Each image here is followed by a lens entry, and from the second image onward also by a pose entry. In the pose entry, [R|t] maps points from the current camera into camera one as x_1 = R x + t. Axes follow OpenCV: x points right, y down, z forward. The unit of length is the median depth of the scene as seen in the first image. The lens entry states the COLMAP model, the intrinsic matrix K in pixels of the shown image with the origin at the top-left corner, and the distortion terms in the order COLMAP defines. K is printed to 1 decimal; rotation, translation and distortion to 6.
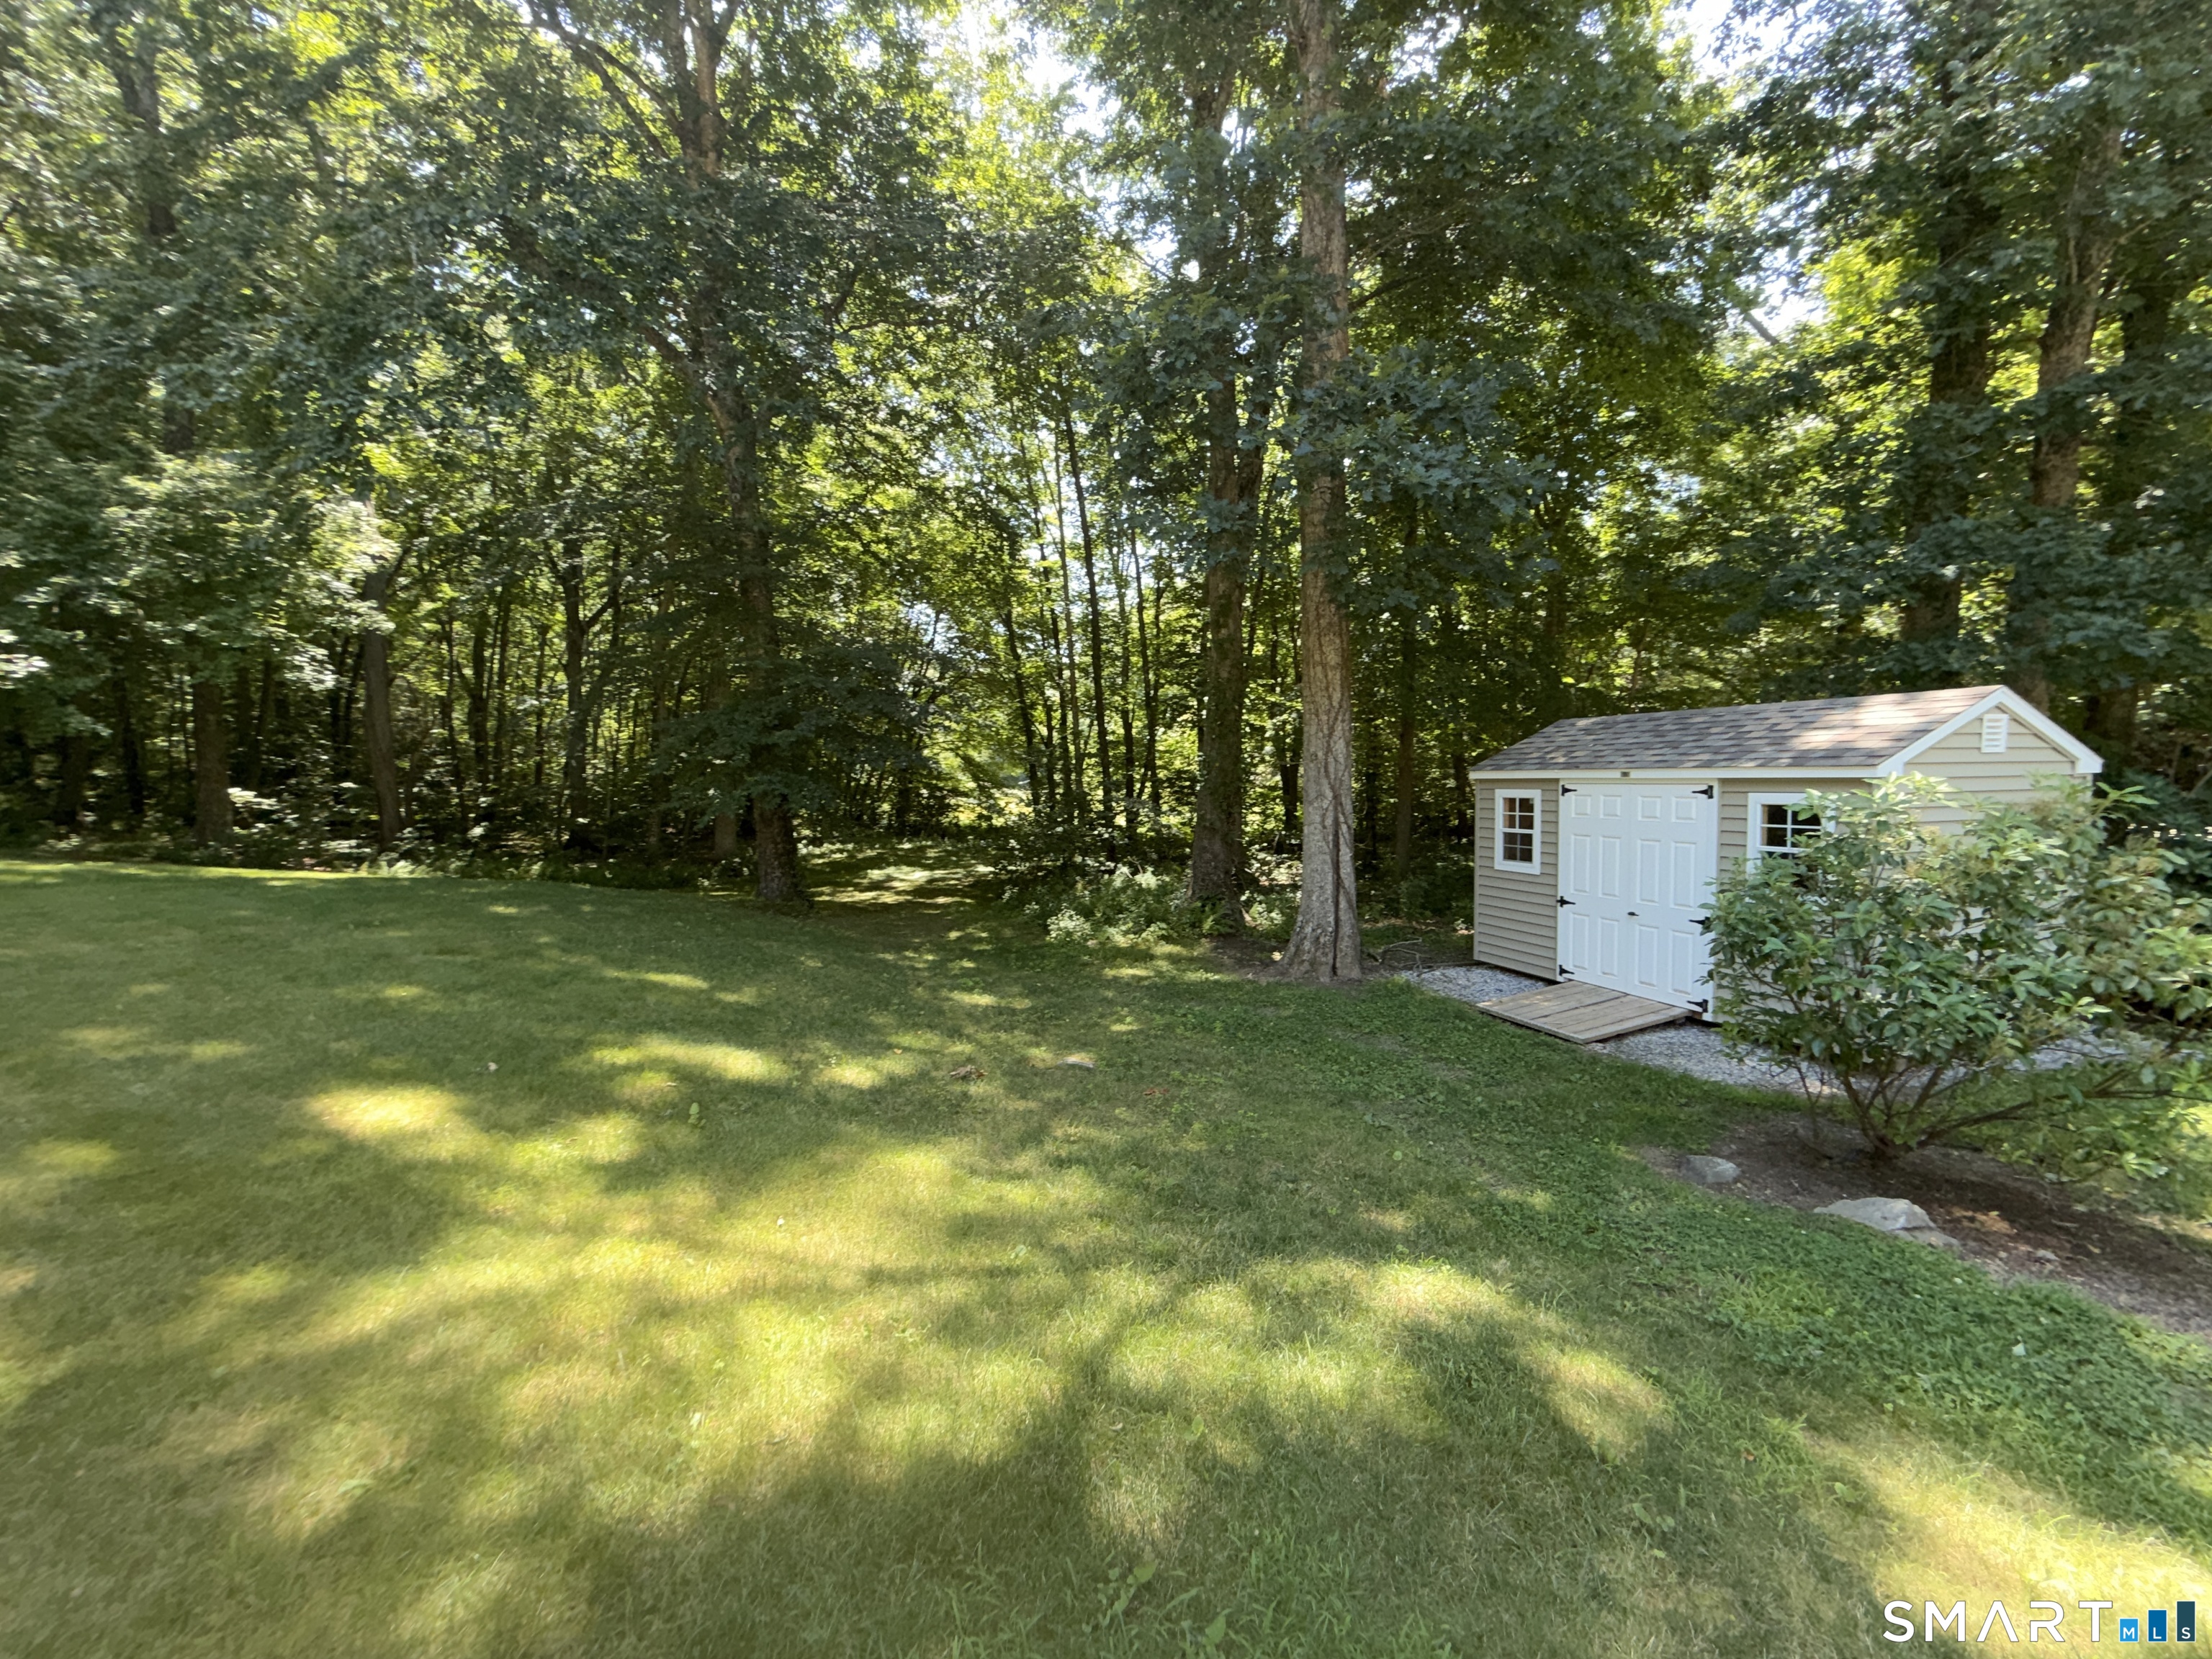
lens RADIAL K [[886.0, 0, 1102.6], [0, 886.0, 829.4], [0, 0, 1]] dist [0.000028, 0.000199]
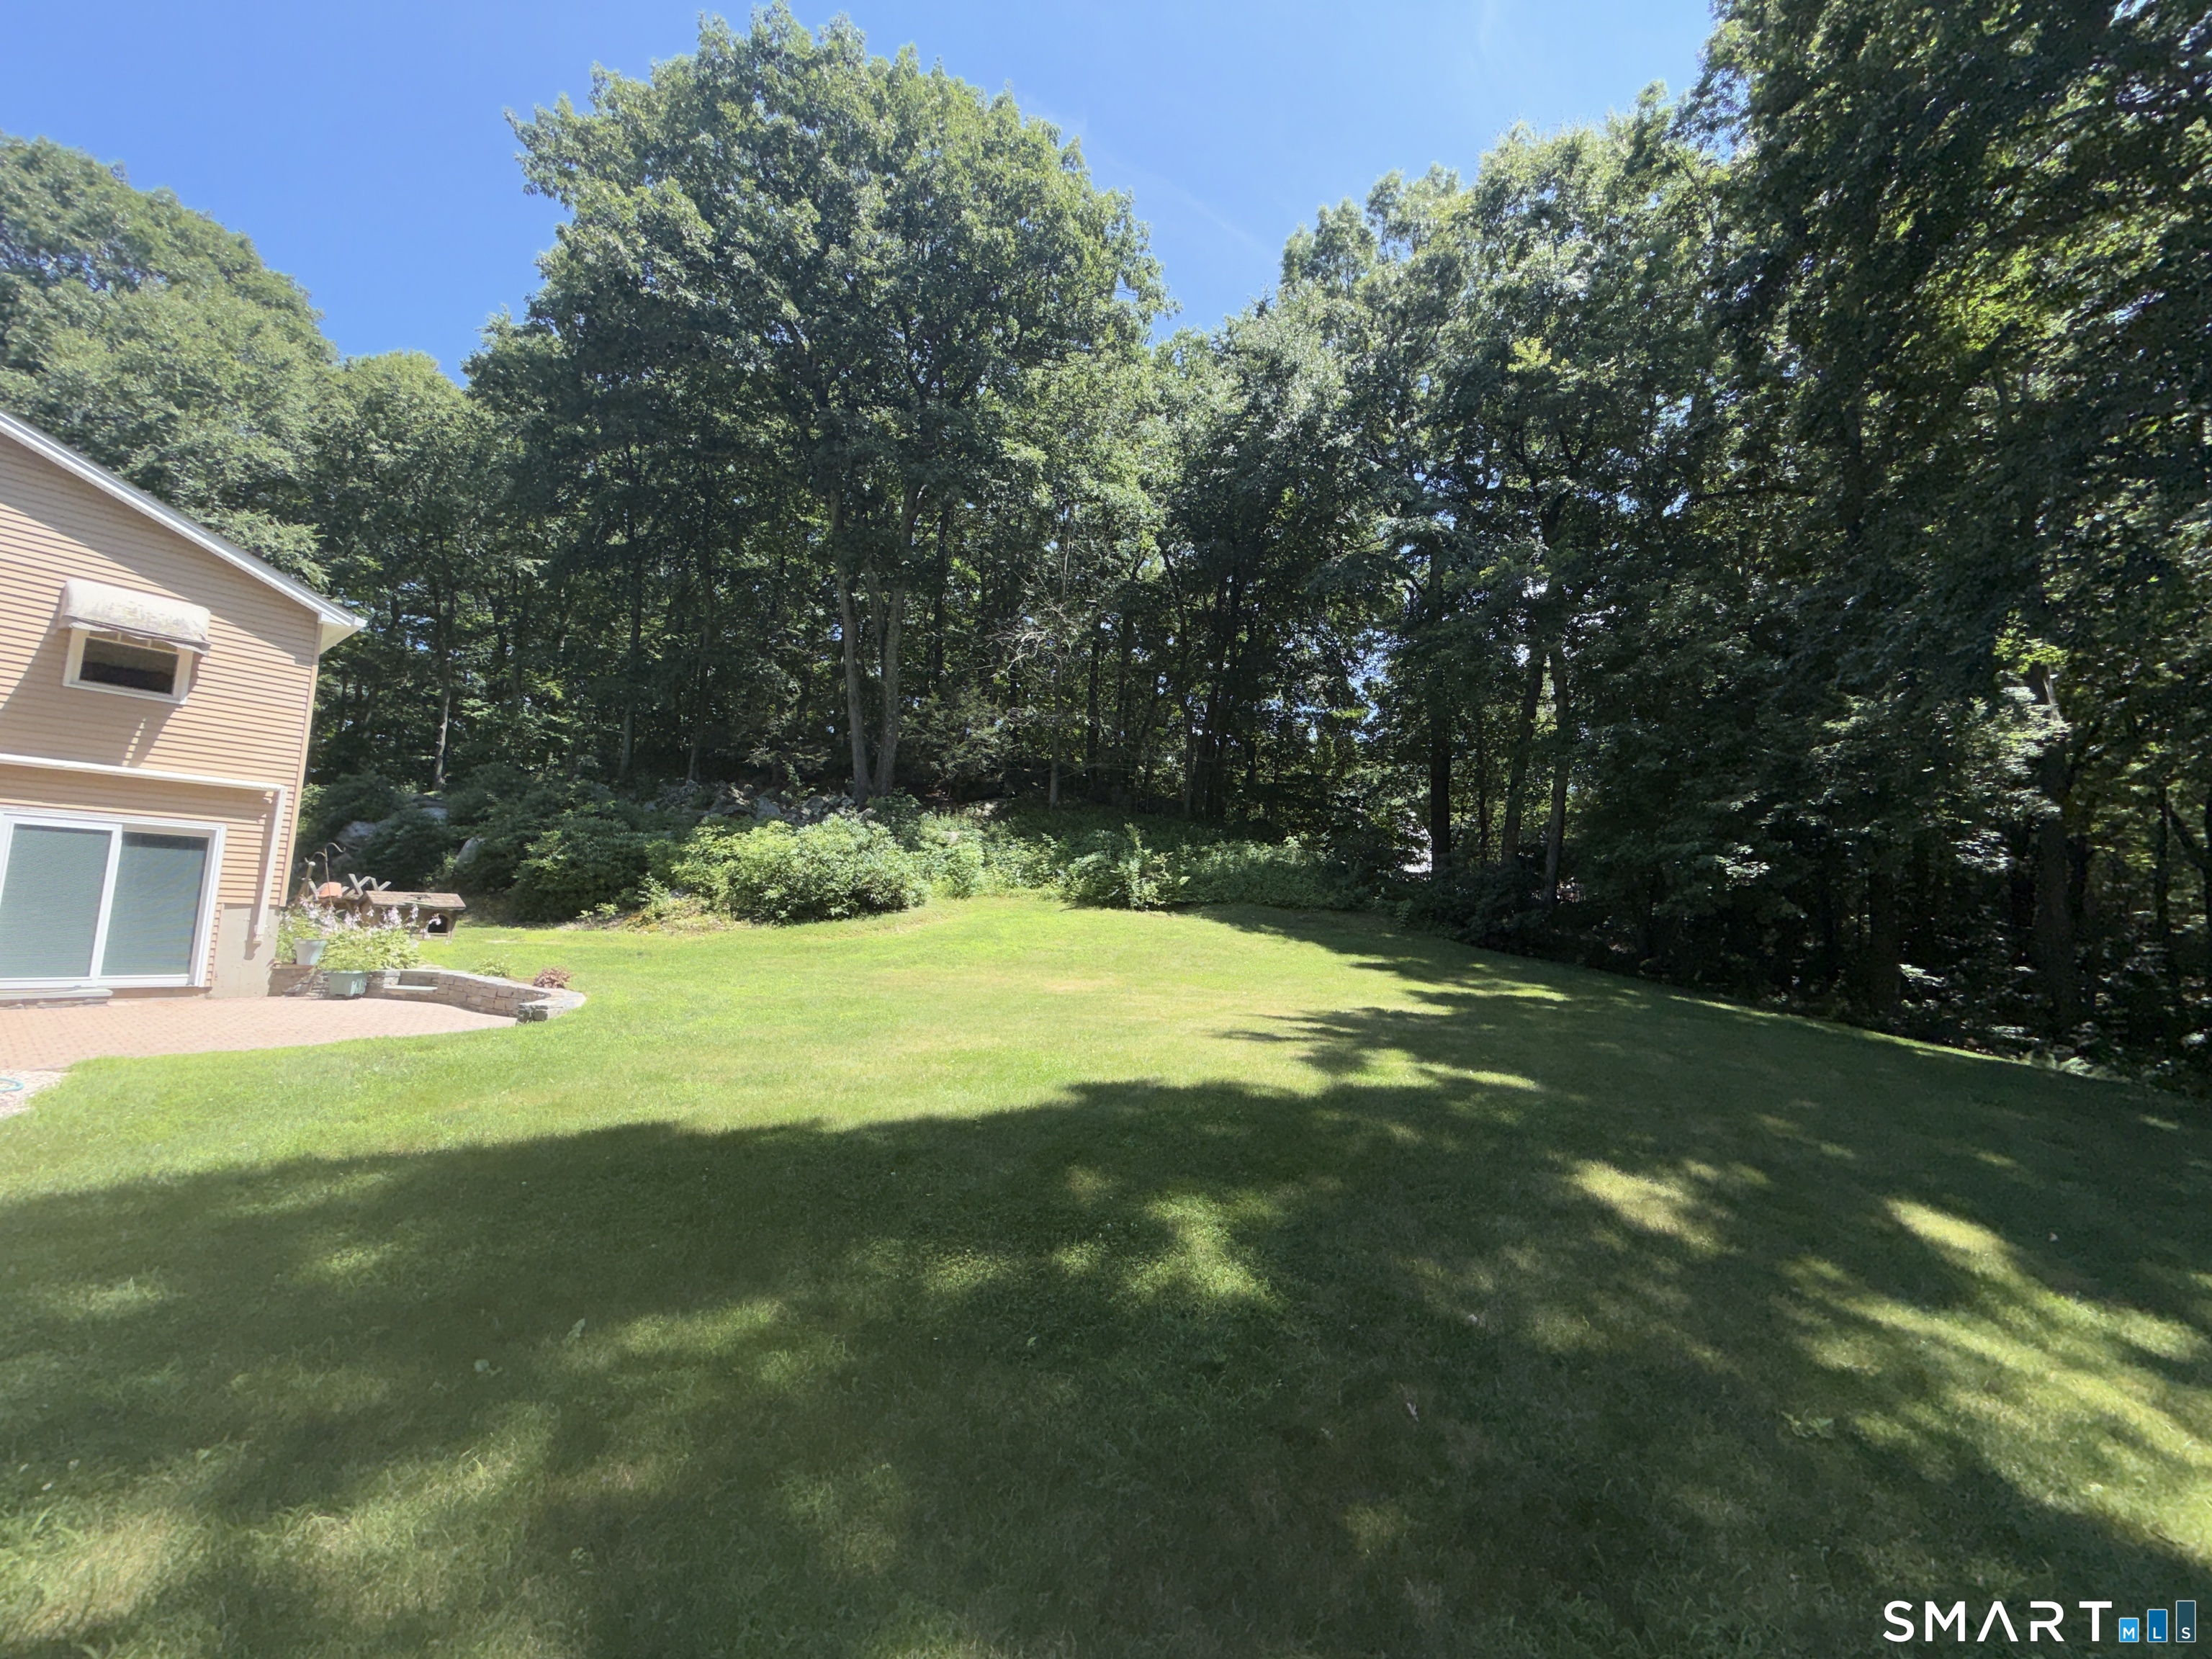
lens RADIAL K [[886.3, 0, 1100.5], [0, 886.3, 828.0], [0, 0, 1]] dist [0.001345, 0.000268]
pose [[0.052278, -0.086111, -0.994913, 0.129026], [-0.111870, 0.989499, -0.091520, -0.002271], [0.992347, 0.116085, 0.042096, -0.096507]]
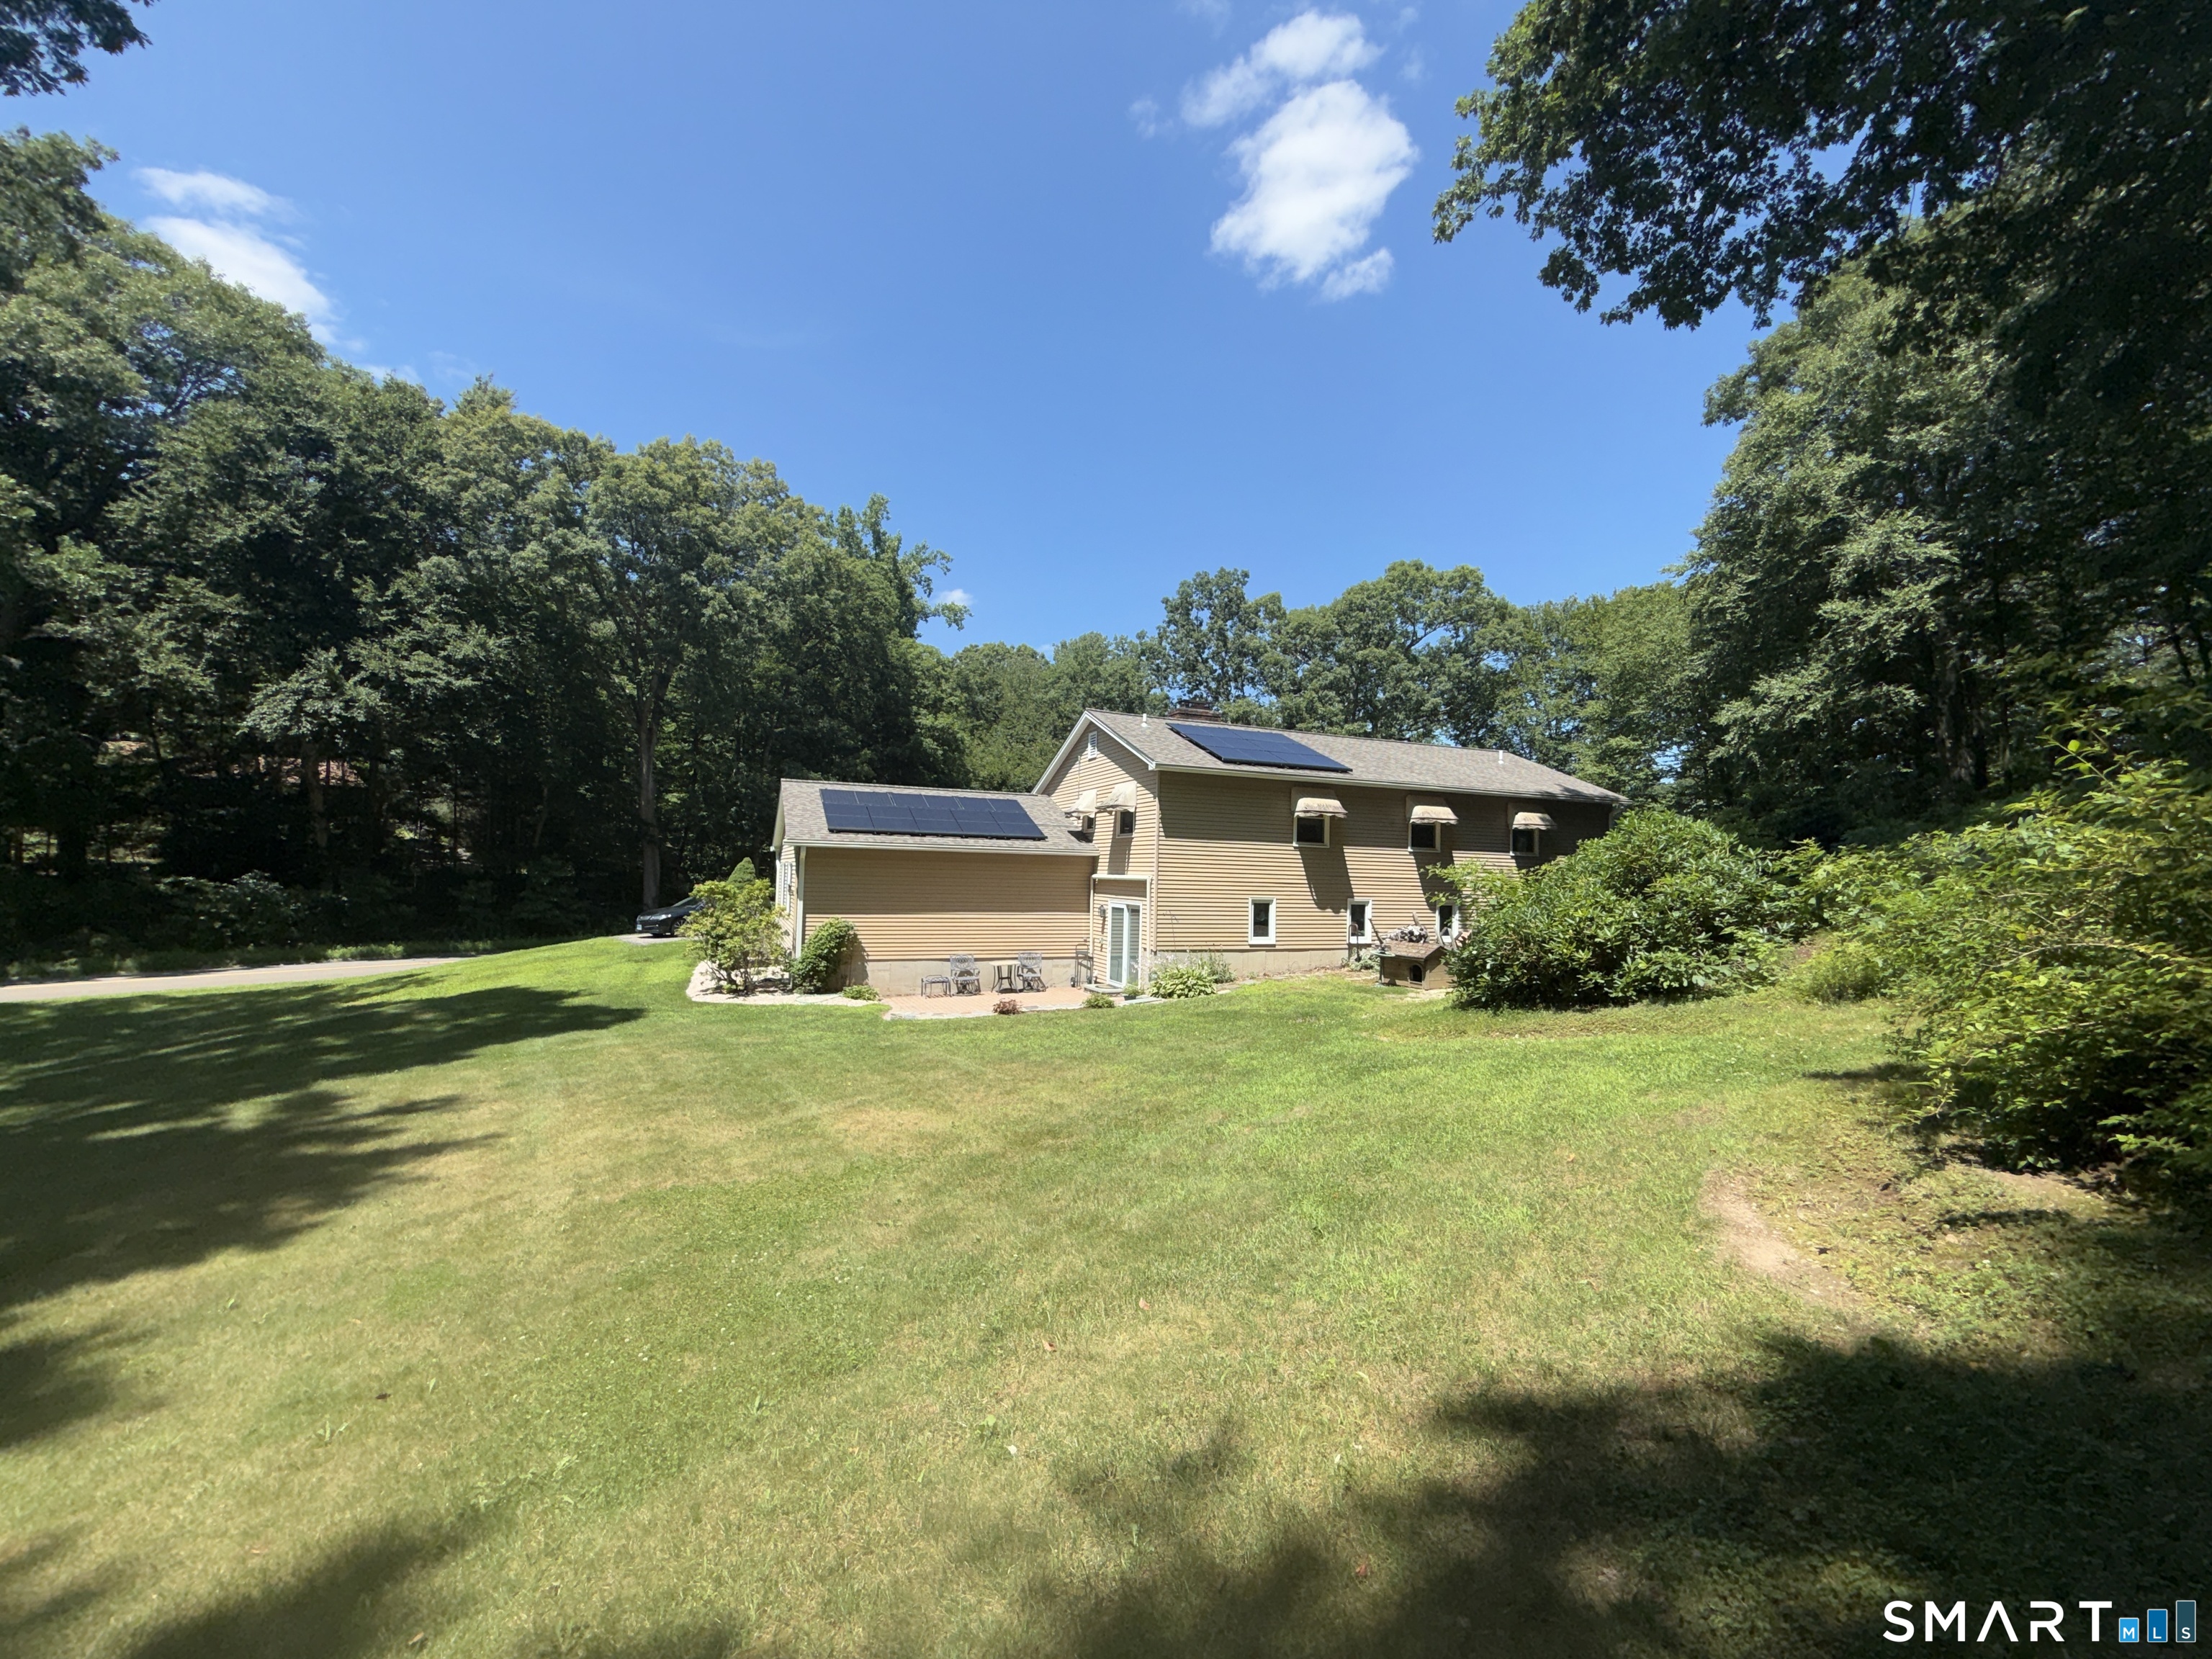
lens RADIAL K [[889.2, 0, 1098.3], [0, 889.2, 830.9], [0, 0, 1]] dist [-0.000736, -0.000089]
pose [[-0.884834, 0.030750, 0.464891, -6.386886], [0.041453, 0.999058, 0.012815, -0.551992], [-0.464060, 0.030610, -0.885275, 2.240350]]
